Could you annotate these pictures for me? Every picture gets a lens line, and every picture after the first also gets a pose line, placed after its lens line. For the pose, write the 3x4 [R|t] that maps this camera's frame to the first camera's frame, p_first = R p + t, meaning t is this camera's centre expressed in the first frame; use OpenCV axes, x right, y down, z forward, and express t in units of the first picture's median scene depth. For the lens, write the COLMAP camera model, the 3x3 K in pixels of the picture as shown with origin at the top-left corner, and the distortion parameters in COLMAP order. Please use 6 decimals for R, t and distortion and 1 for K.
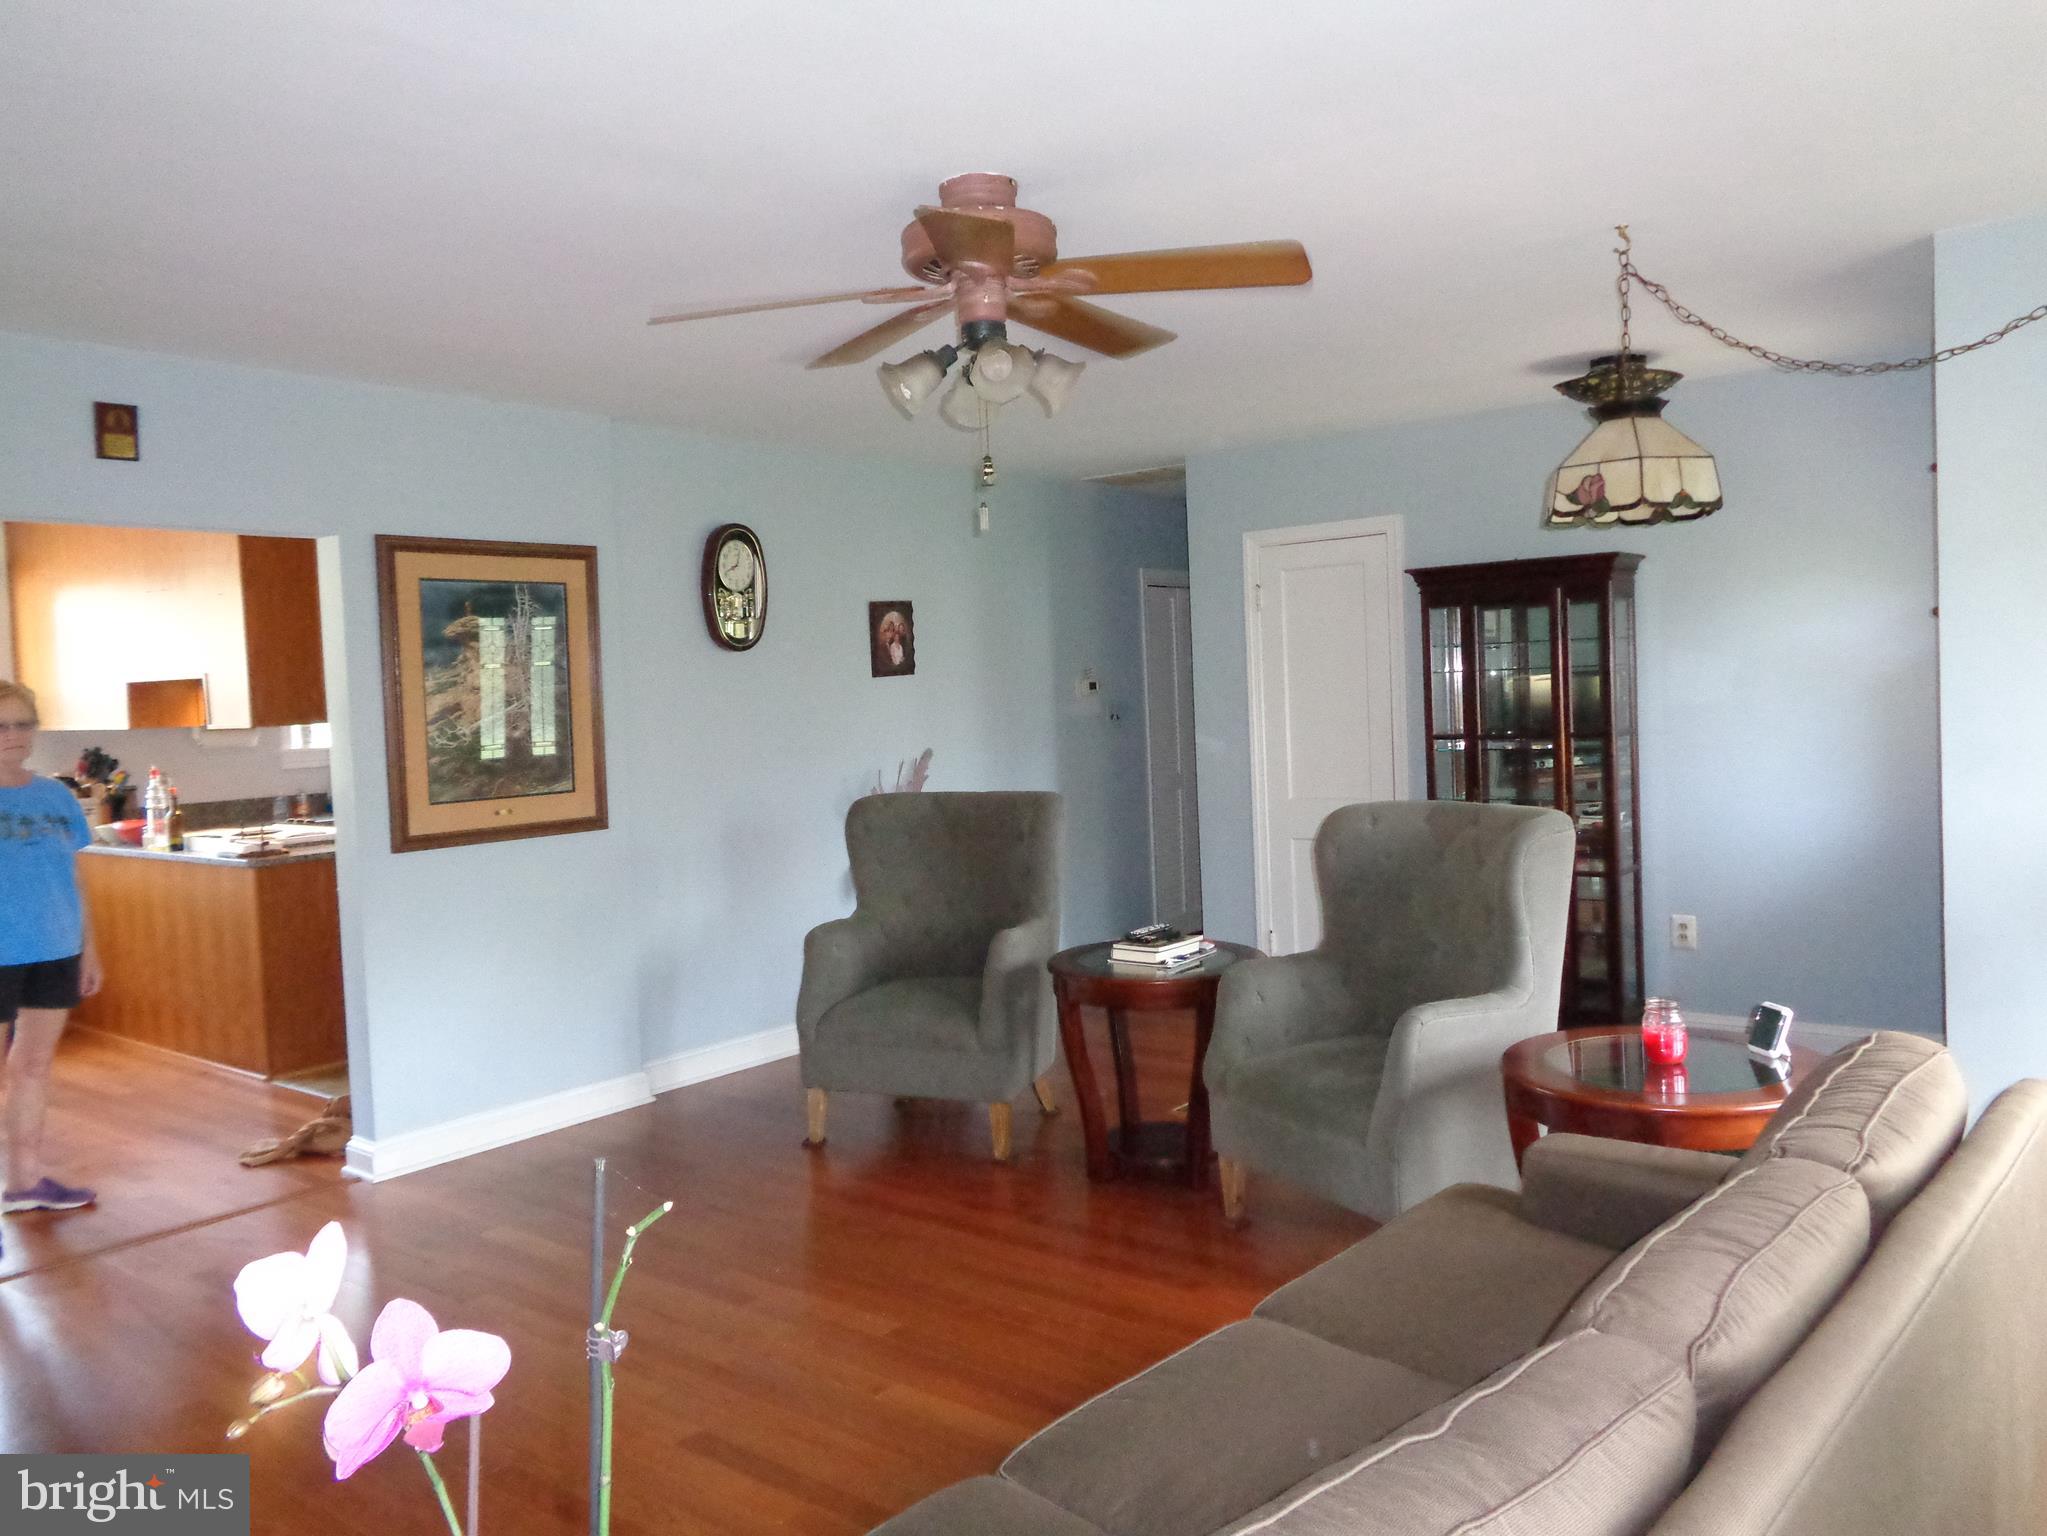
lens RADIAL K [[1568.8, 0, 1035.0], [0, 1568.8, 768.5], [0, 0, 1]] dist [0.024151, -0.008326]
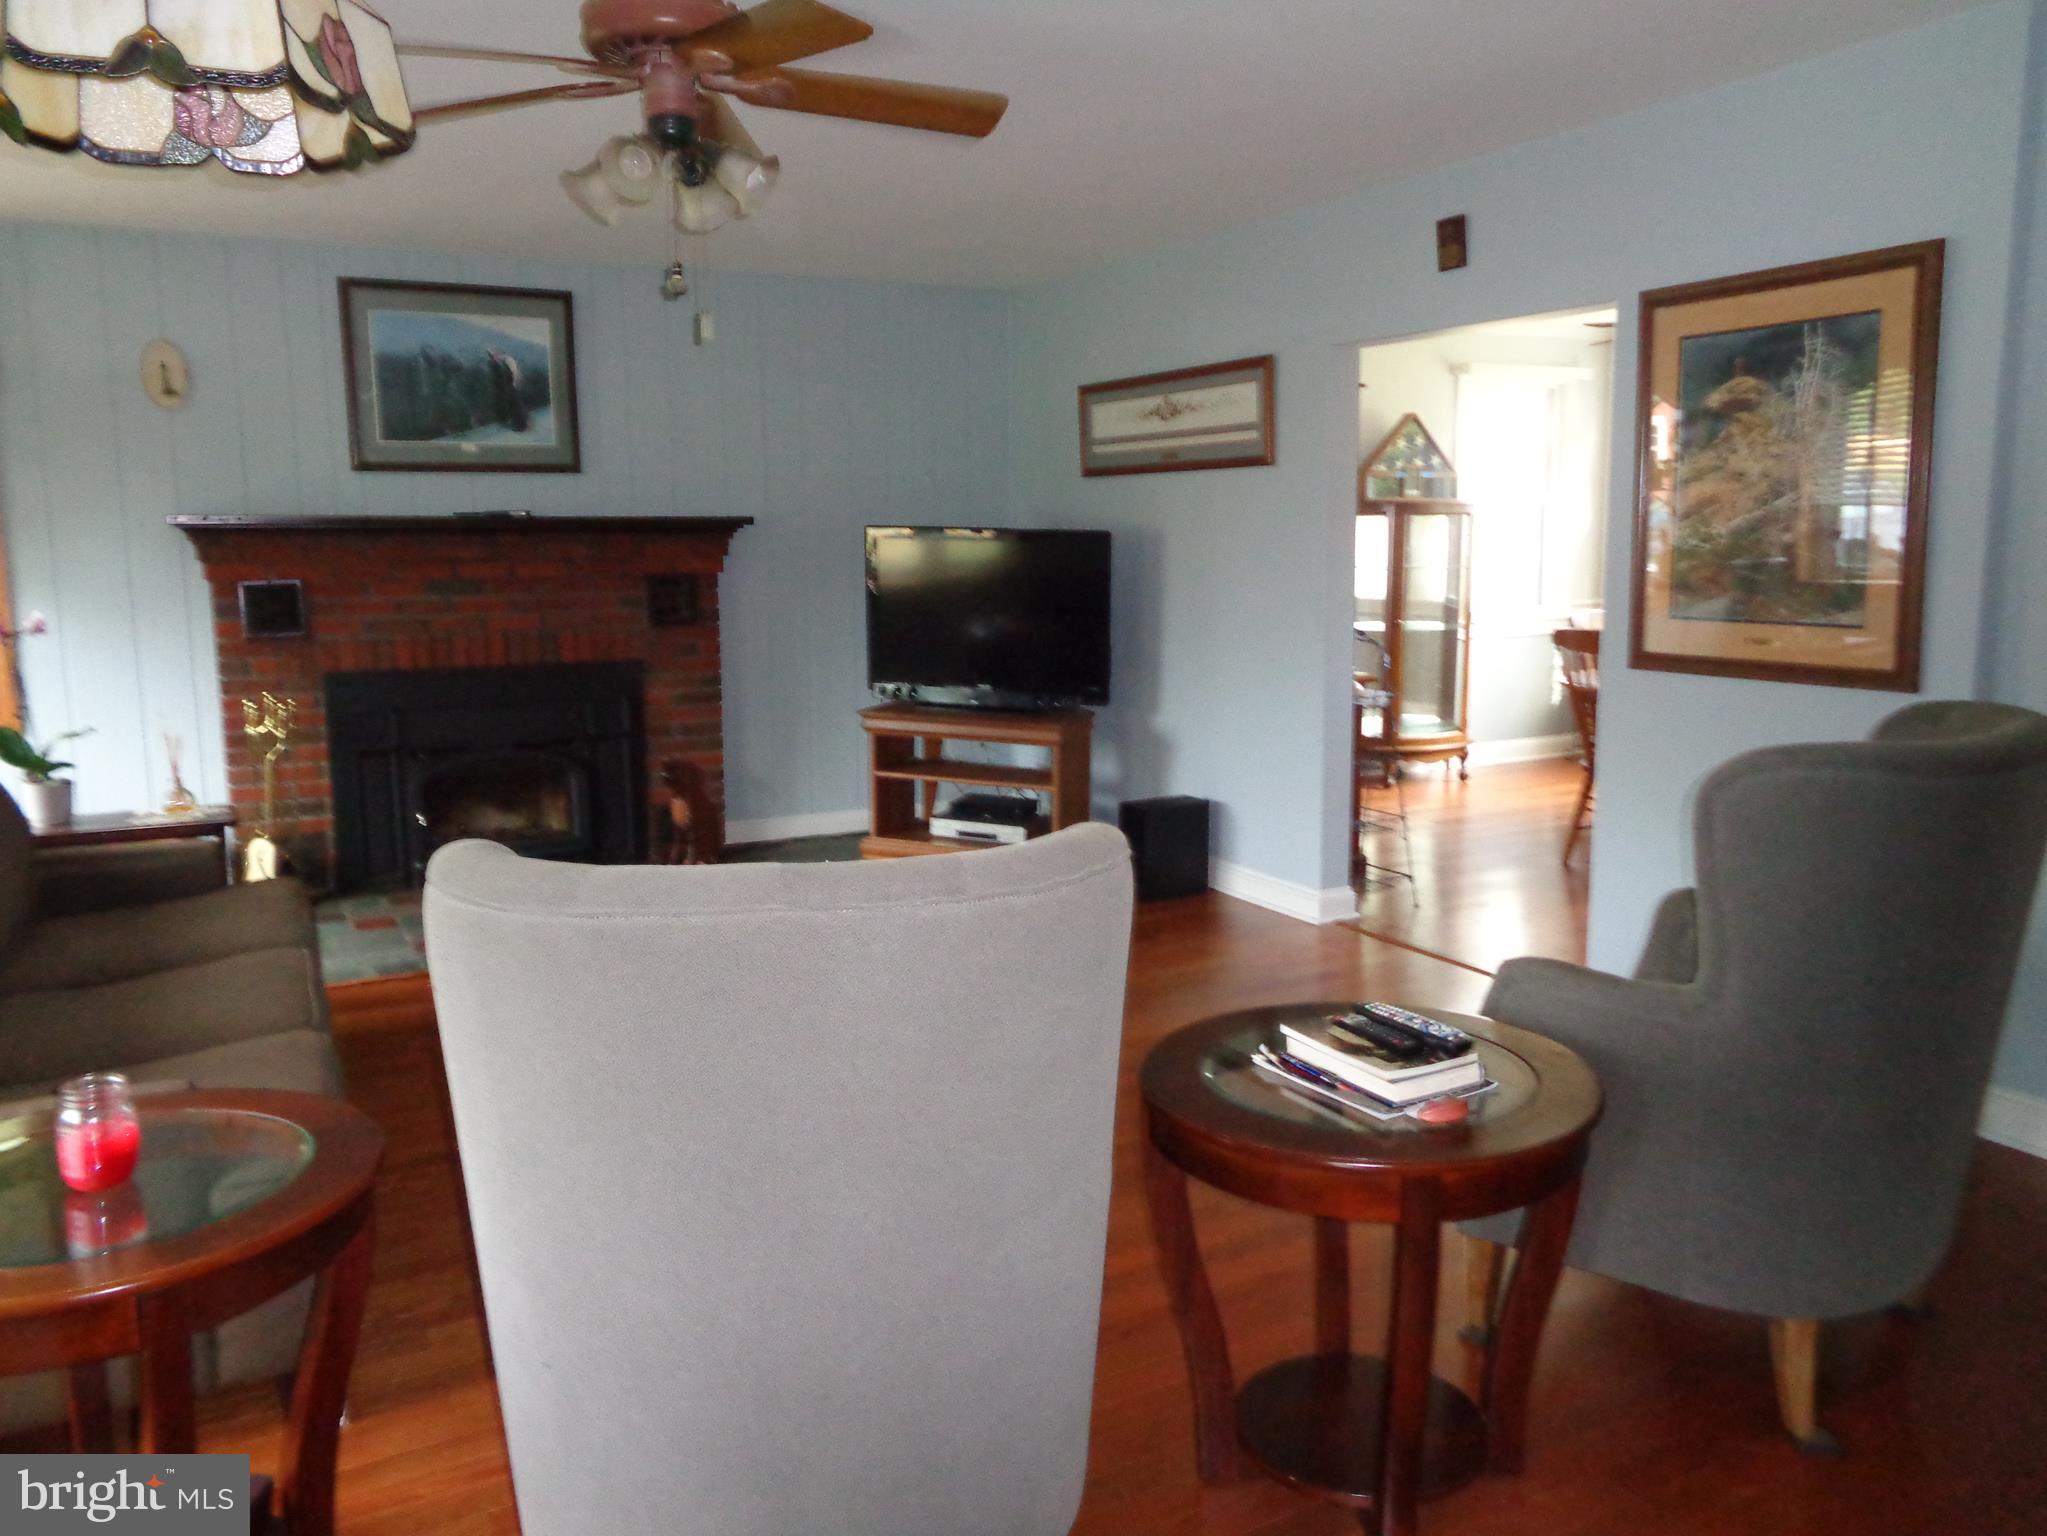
lens RADIAL K [[1568.8, 0, 1031.0], [0, 1568.8, 751.9], [0, 0, 1]] dist [0.024151, -0.008326]
pose [[-0.414502, 0.168080, -0.894392, 0.512975], [-0.022382, 0.980616, 0.194657, -0.062627], [0.909773, 0.100704, -0.402706, 1.052309]]
